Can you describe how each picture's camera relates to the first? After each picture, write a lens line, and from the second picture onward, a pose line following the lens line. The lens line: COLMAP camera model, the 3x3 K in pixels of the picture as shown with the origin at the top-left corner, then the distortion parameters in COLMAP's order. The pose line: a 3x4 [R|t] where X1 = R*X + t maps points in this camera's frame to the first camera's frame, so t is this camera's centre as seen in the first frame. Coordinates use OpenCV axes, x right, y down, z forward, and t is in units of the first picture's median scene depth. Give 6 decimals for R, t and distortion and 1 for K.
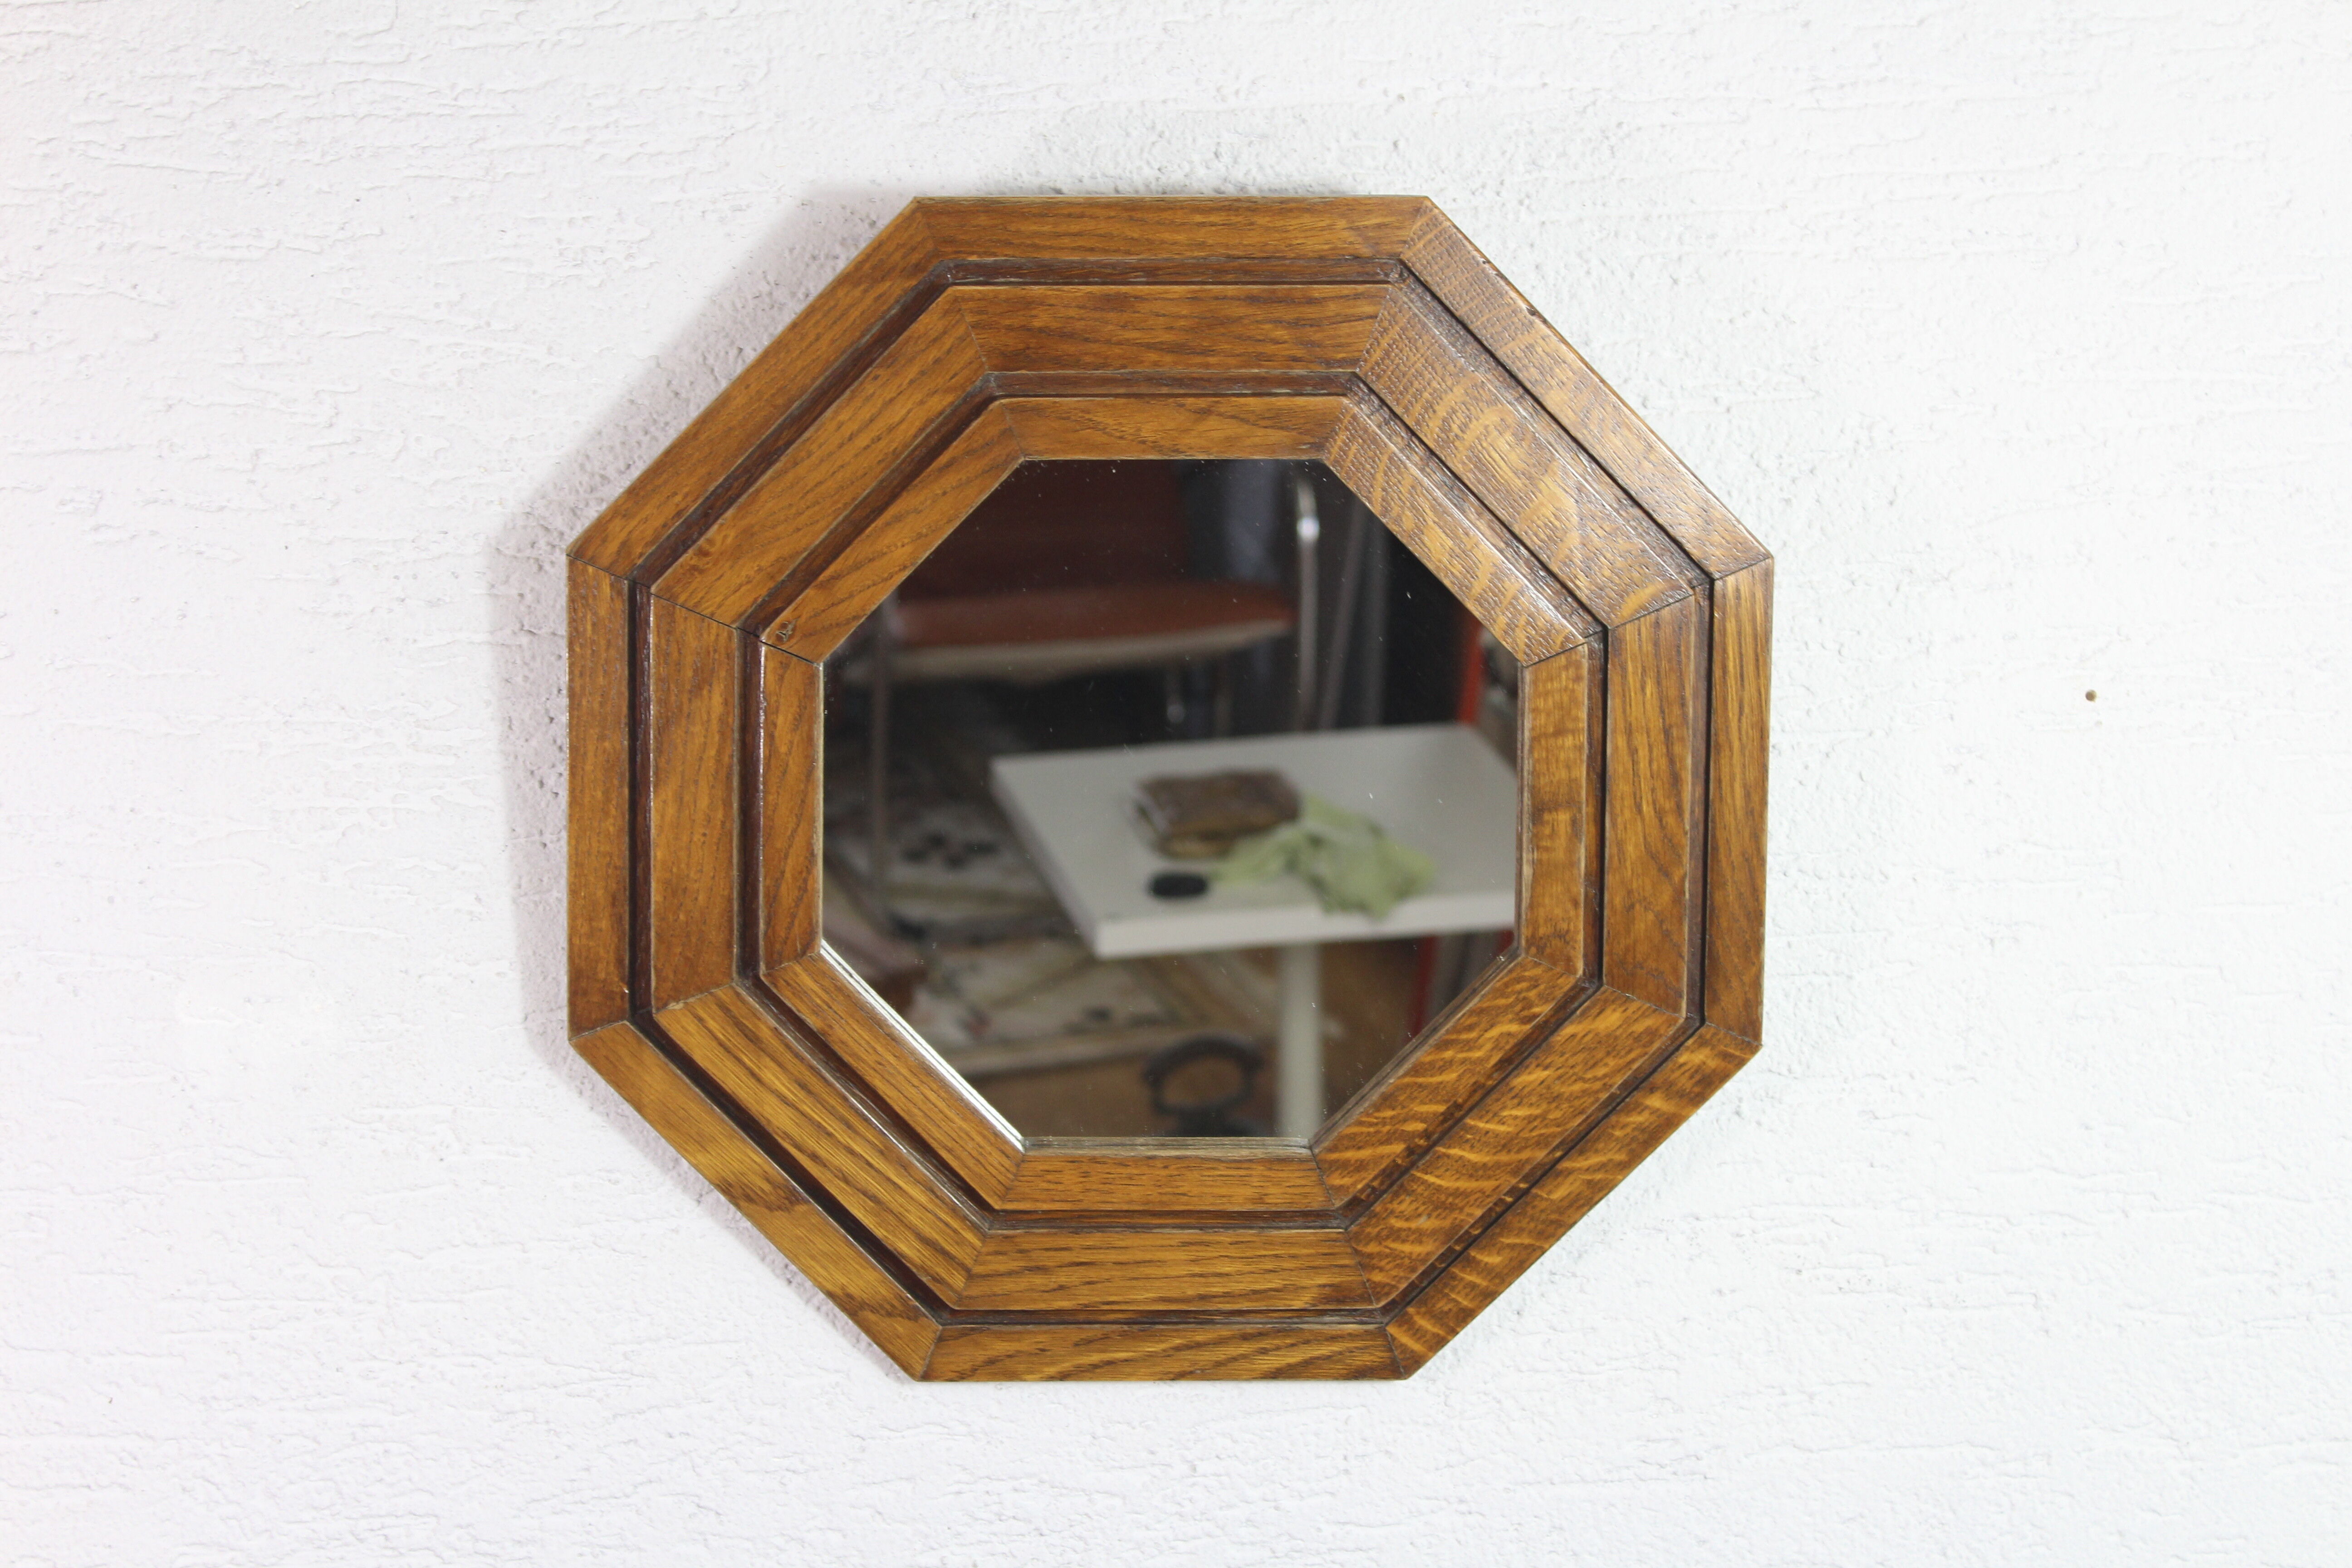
lens RADIAL K [[4831.3, 0, 1176.0], [0, 4831.3, 784.0], [0, 0, 1]] dist [0.003517, -0.003346]
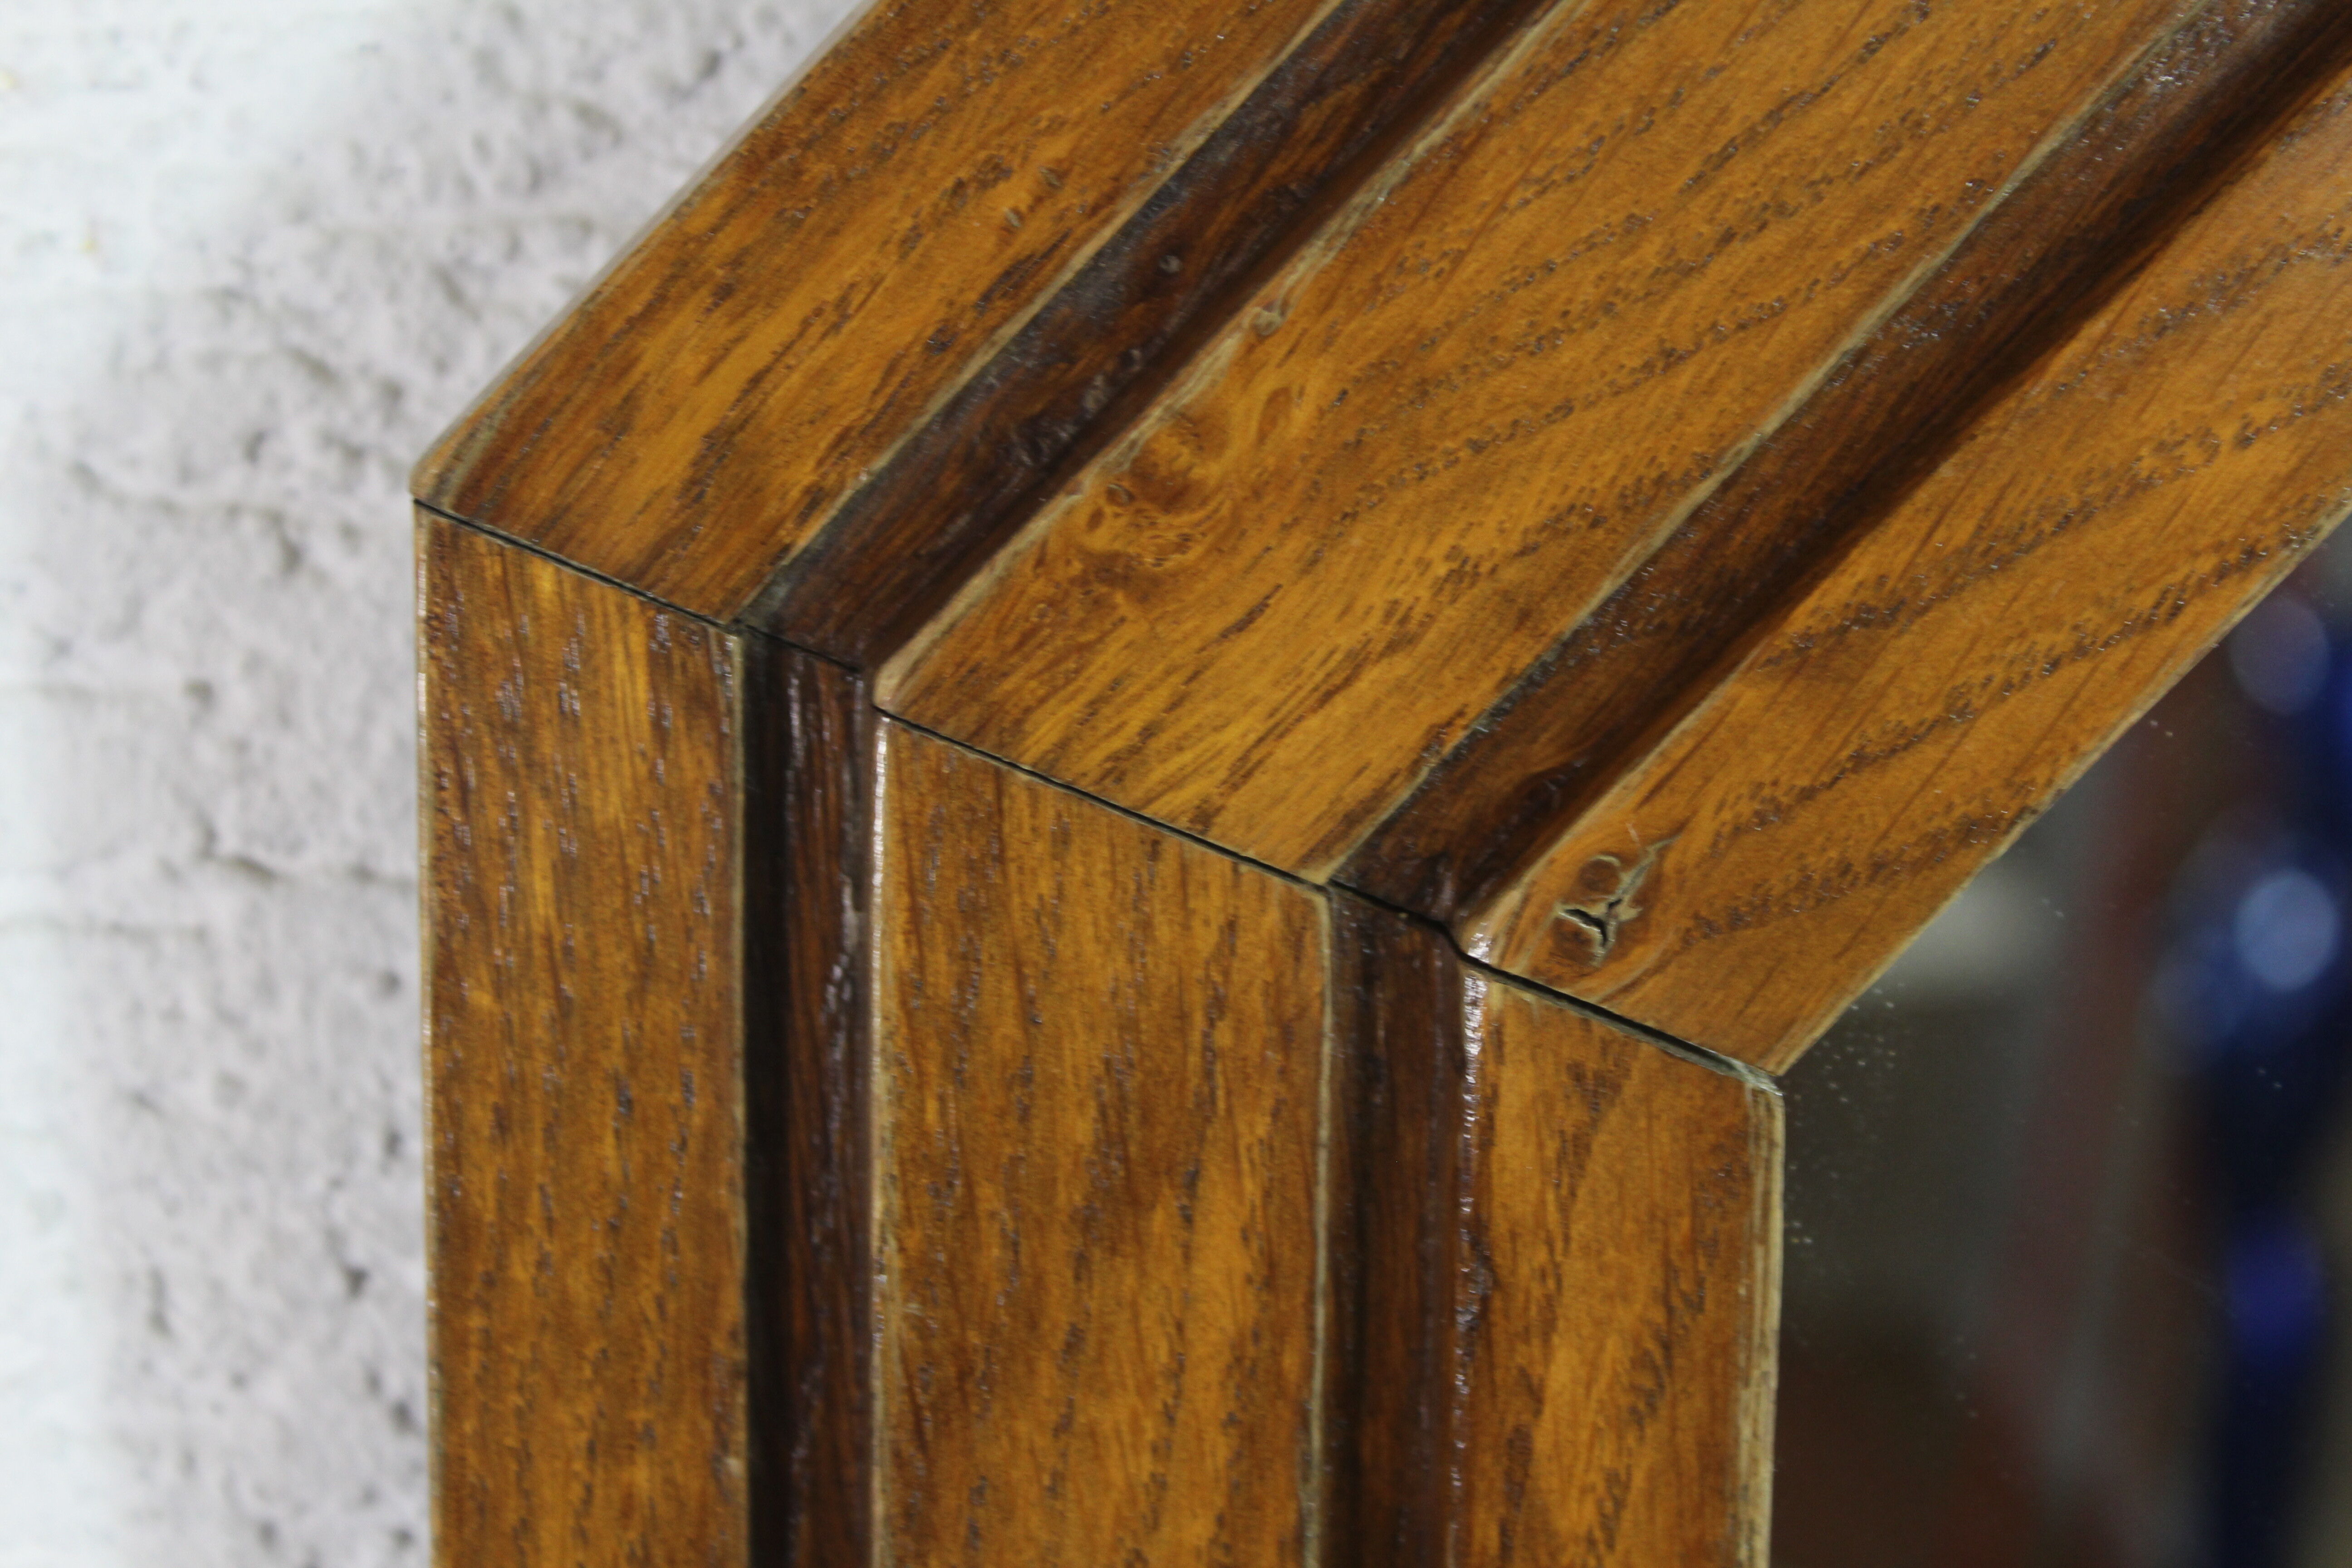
lens RADIAL K [[5006.0, 0, 1176.0], [0, 5006.0, 784.0], [0, 0, 1]] dist [0.015443, 0.091426]
pose [[0.999710, -0.010433, 0.021685, -0.098174], [0.009860, 0.999605, 0.026336, -0.040222], [-0.021951, -0.026115, 0.999418, 0.782269]]
